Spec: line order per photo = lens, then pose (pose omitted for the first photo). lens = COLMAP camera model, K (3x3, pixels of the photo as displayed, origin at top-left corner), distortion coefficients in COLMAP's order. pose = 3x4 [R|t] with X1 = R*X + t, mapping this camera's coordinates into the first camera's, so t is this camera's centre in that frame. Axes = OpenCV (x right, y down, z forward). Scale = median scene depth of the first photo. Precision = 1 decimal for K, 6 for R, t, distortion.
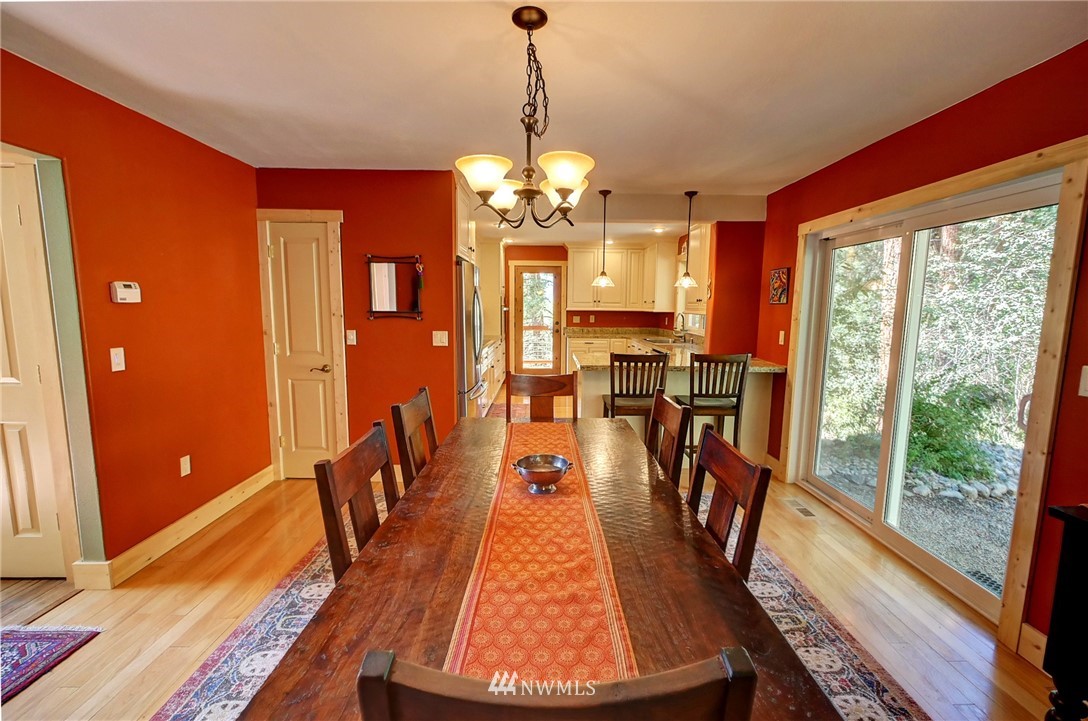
lens RADIAL K [[452.4, 0, 552.0], [0, 452.4, 359.7], [0, 0, 1]] dist [-0.007907, -0.000742]
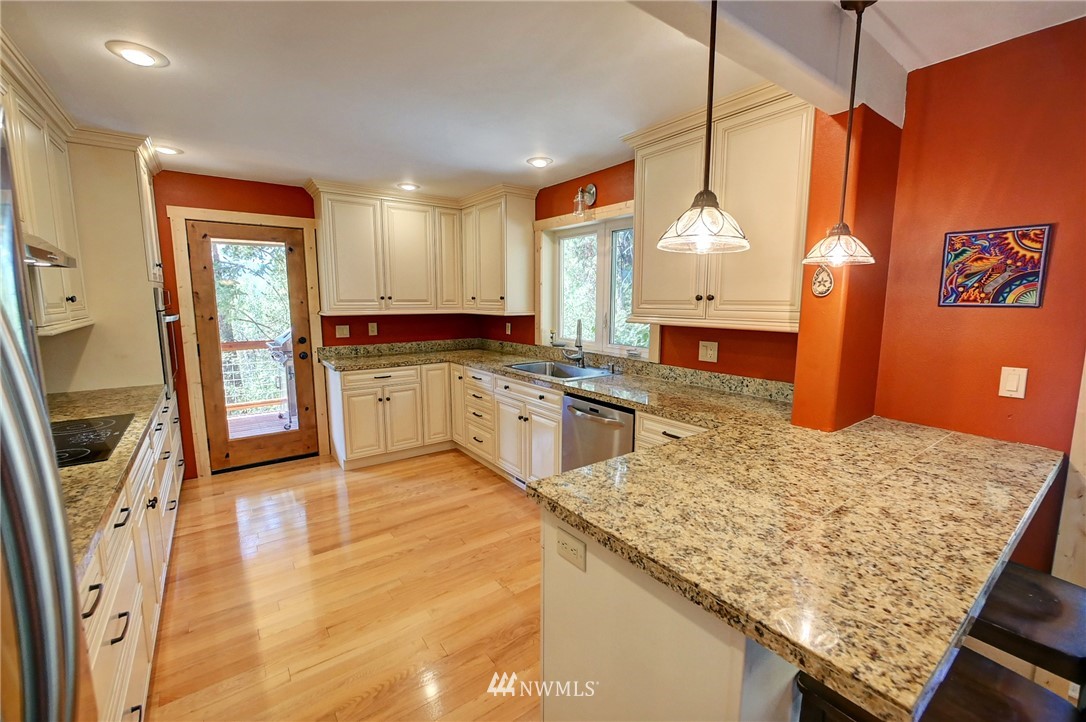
lens RADIAL K [[451.6, 0, 551.0], [0, 451.6, 355.0], [0, 0, 1]] dist [-0.007907, -0.000742]
pose [[0.815743, -0.082465, 0.572506, -0.102380], [0.077725, 0.996436, 0.032781, -0.118676], [-0.573168, 0.017757, 0.819245, 0.839202]]
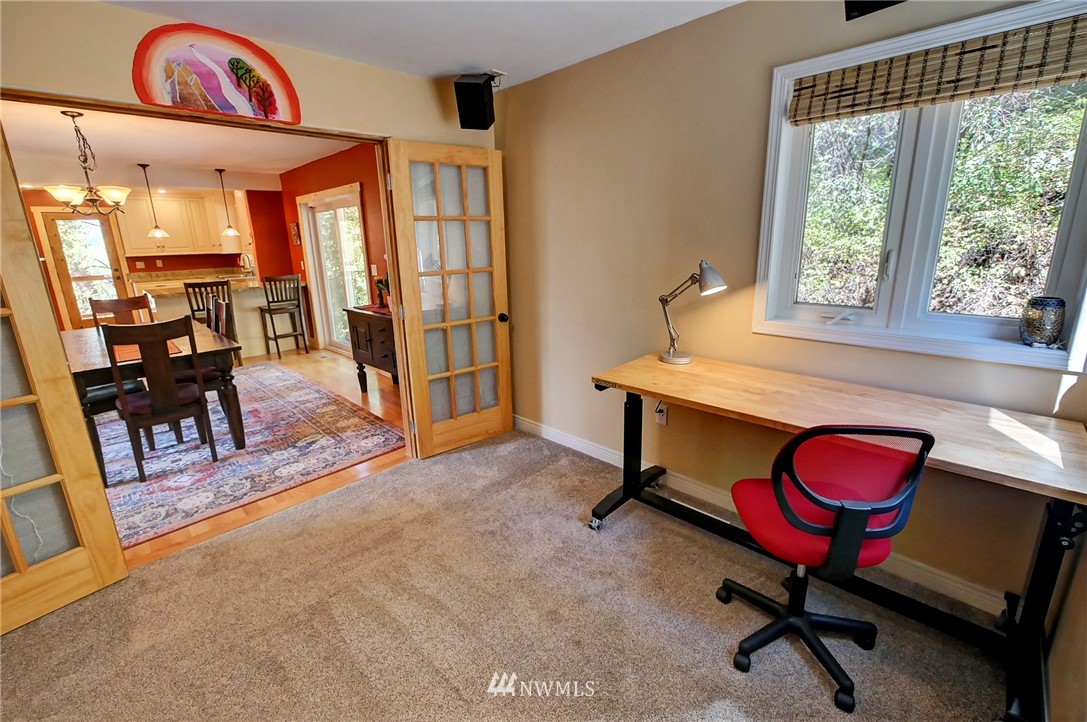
lens RADIAL K [[452.0, 0, 540.3], [0, 452.0, 343.1], [0, 0, 1]] dist [-0.007907, -0.000742]
pose [[0.713982, -0.188154, 0.674409, -0.037135], [0.118270, 0.981785, 0.148699, 0.083548], [-0.690103, -0.026406, 0.723230, -0.756521]]
